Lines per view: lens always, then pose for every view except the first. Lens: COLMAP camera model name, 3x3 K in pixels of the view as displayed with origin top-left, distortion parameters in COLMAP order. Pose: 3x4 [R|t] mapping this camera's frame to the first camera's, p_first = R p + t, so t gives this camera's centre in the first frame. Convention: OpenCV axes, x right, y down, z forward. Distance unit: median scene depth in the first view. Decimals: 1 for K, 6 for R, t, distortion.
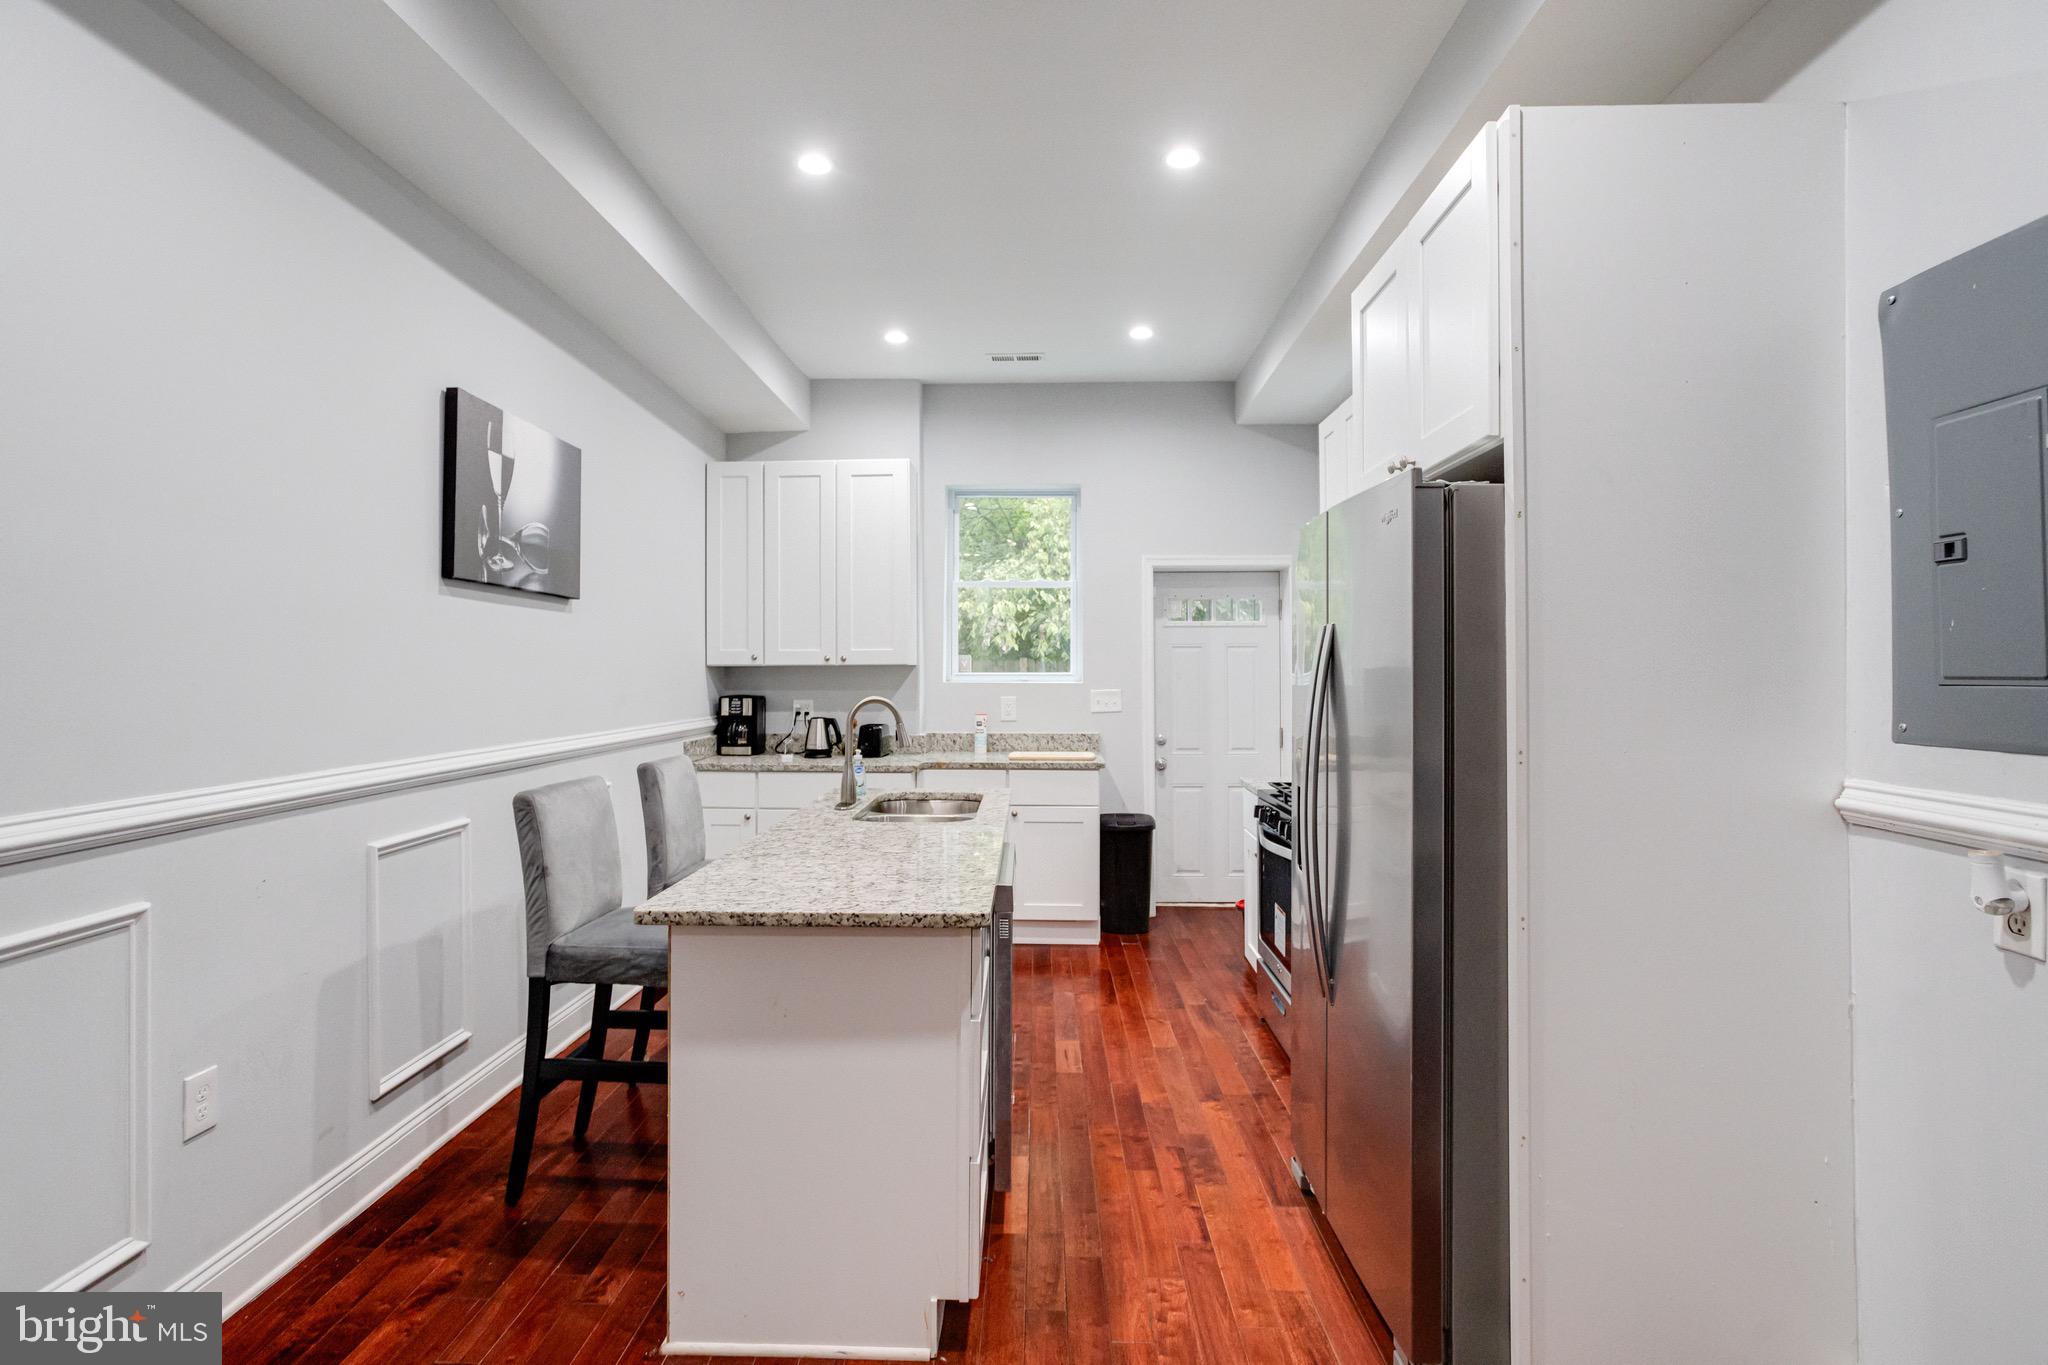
lens RADIAL K [[1010.6, 0, 1017.9], [0, 1010.6, 653.3], [0, 0, 1]] dist [-0.025877, 0.010407]
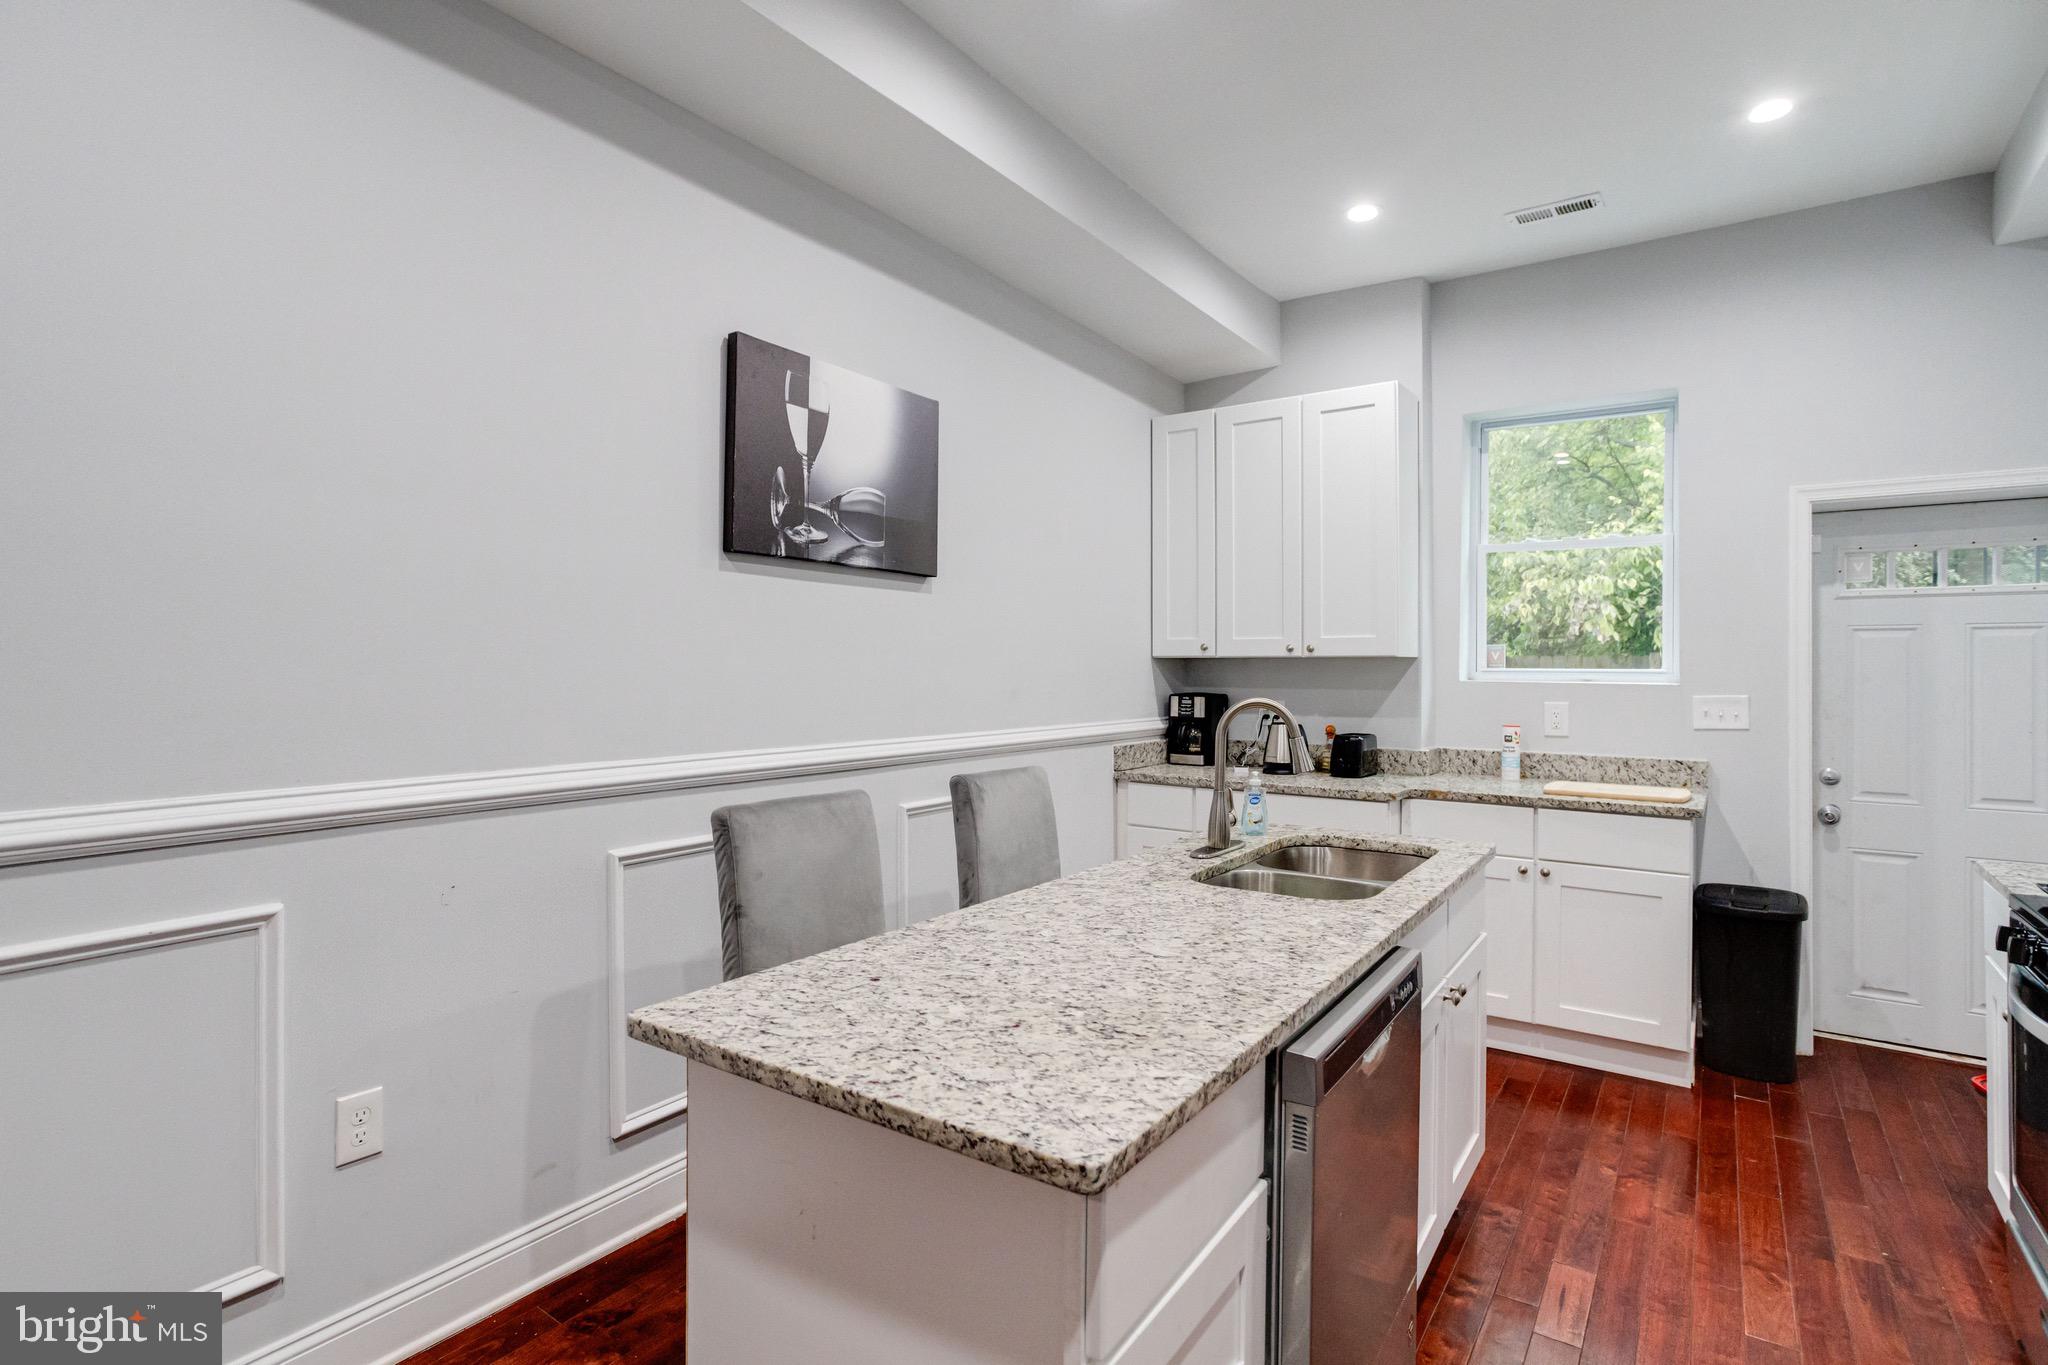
lens RADIAL K [[1010.6, 0, 1035.9], [0, 1010.6, 664.2], [0, 0, 1]] dist [-0.025877, 0.010407]
pose [[0.835937, 0.004413, -0.548808, 0.079640], [0.002335, 0.999930, 0.011598, 0.008075], [0.548821, -0.010977, 0.835868, 0.238070]]
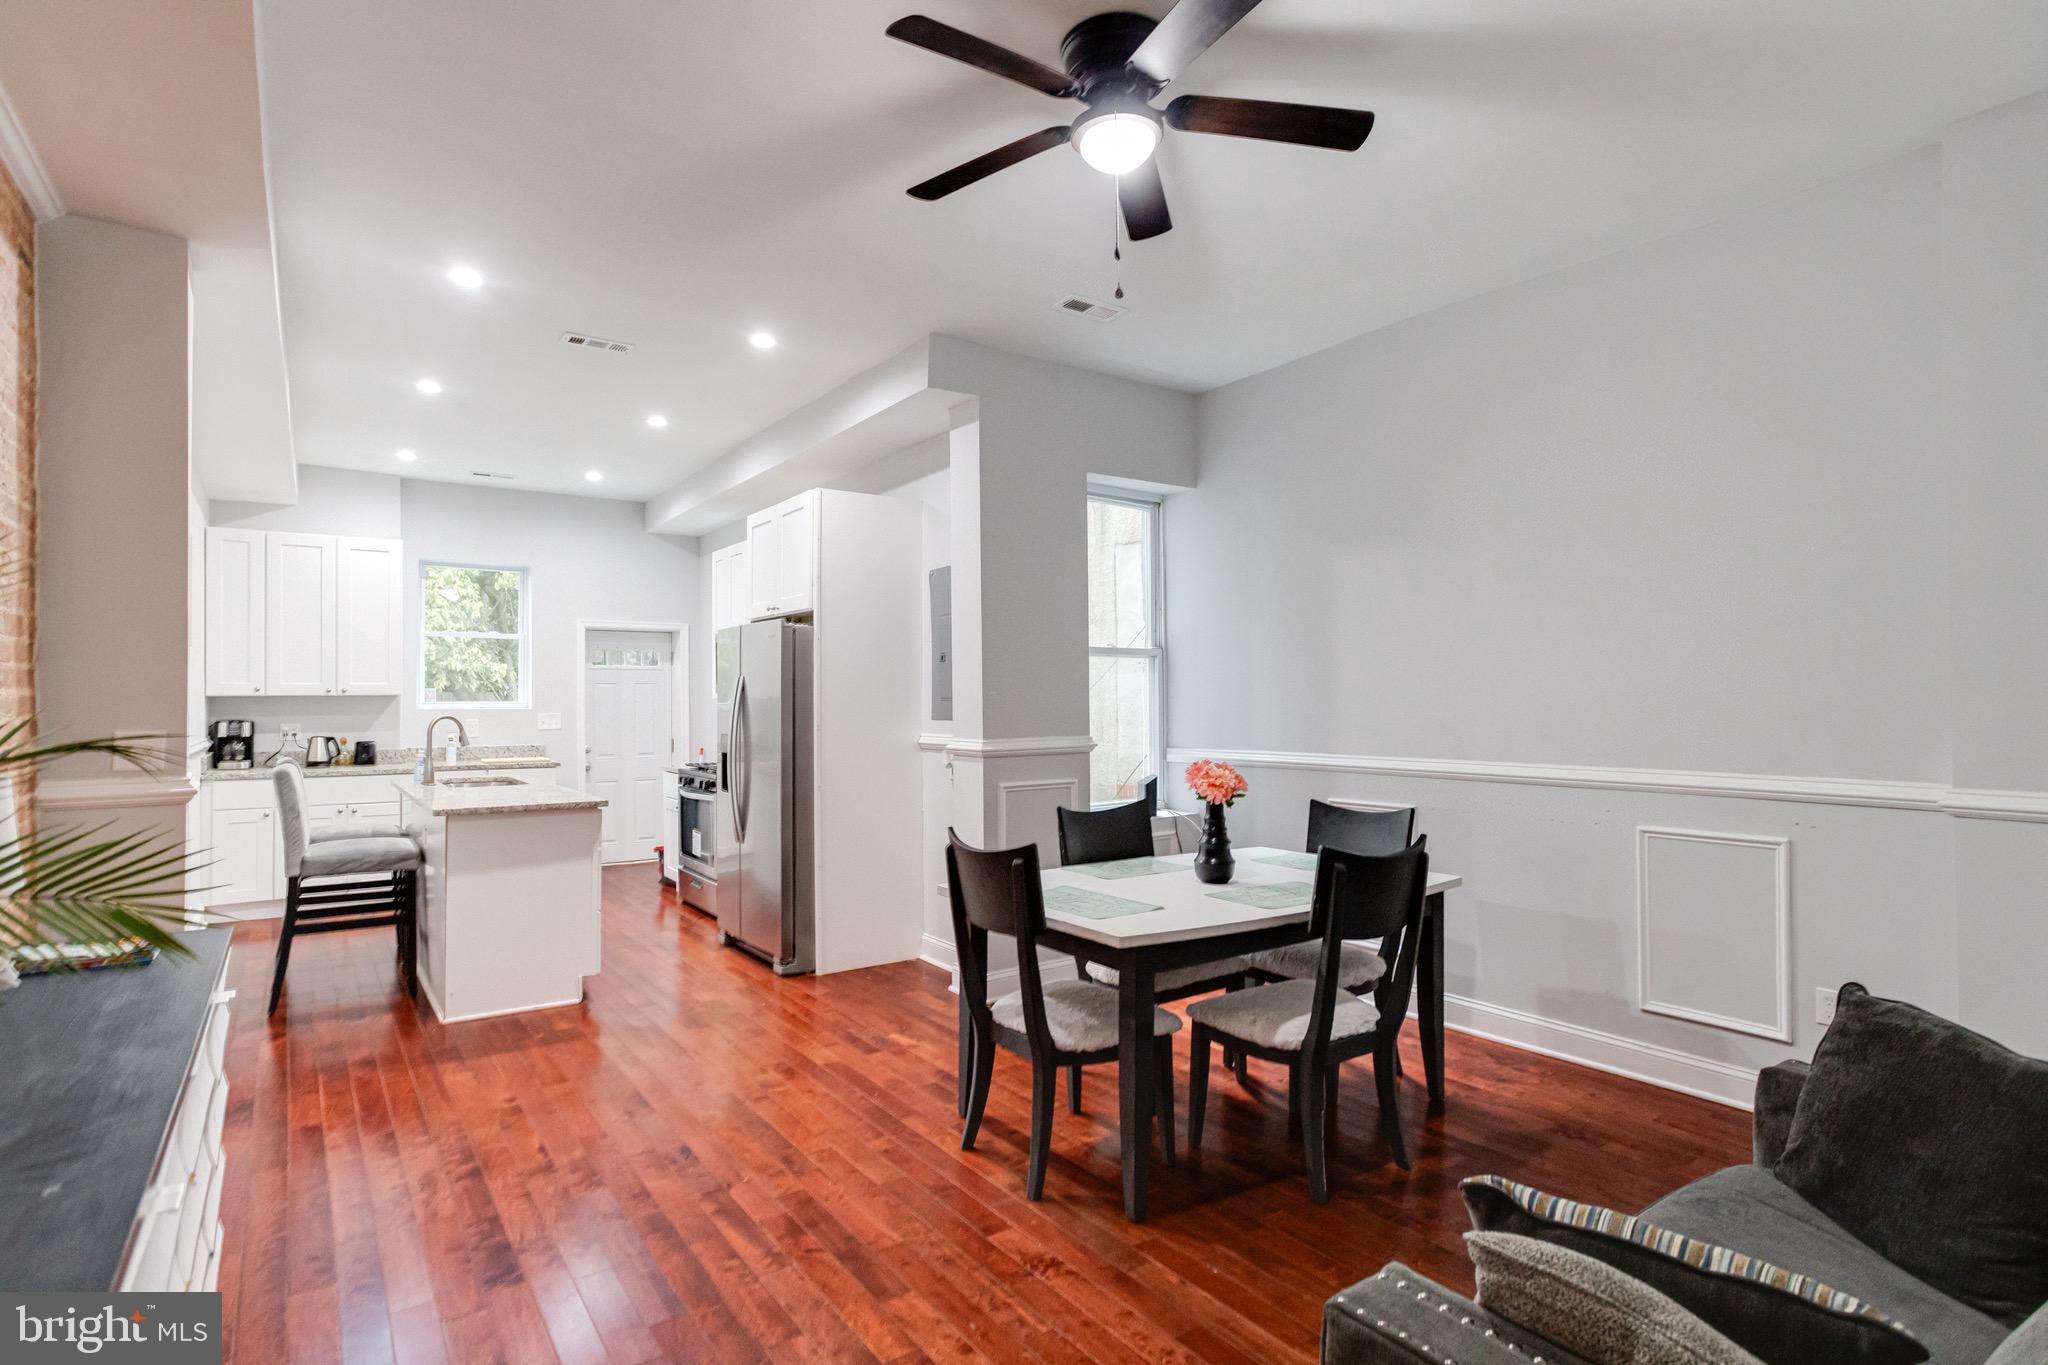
lens RADIAL K [[1010.6, 0, 1000.2], [0, 1010.6, 687.8], [0, 0, 1]] dist [-0.025877, 0.010407]
pose [[0.802973, 0.006461, 0.595980, -0.266486], [-0.006306, 0.999977, -0.002345, -0.000044], [-0.595981, -0.001875, 0.802996, -0.538800]]
